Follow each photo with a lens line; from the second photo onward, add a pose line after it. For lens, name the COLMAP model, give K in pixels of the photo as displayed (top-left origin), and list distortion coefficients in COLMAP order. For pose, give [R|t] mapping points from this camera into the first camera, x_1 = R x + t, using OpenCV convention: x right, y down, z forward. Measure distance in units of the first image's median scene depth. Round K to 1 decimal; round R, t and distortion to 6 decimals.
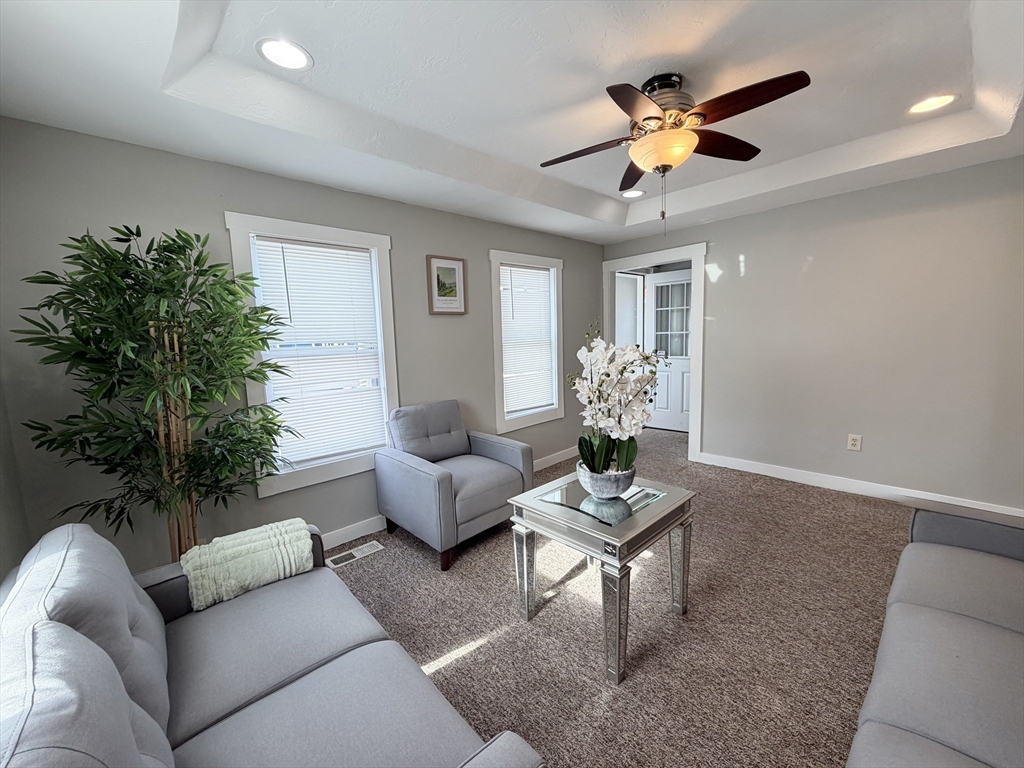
lens RADIAL K [[408.3, 0, 509.9], [0, 408.3, 385.7], [0, 0, 1]] dist [0.000381, -0.000182]
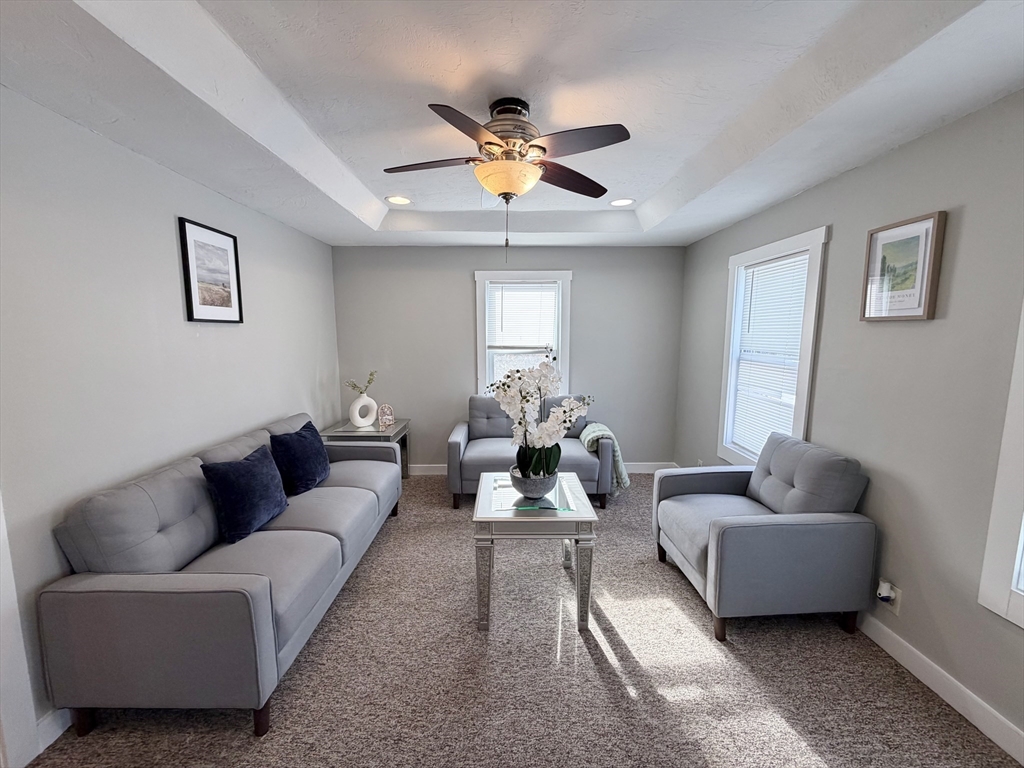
lens RADIAL K [[408.3, 0, 510.2], [0, 408.3, 385.8], [0, 0, 1]] dist [0.000381, -0.000182]
pose [[-0.677327, 0.132551, -0.723643, 1.000536], [-0.068615, 0.967965, 0.241527, -0.288245], [0.732476, 0.213245, -0.646534, 1.526154]]
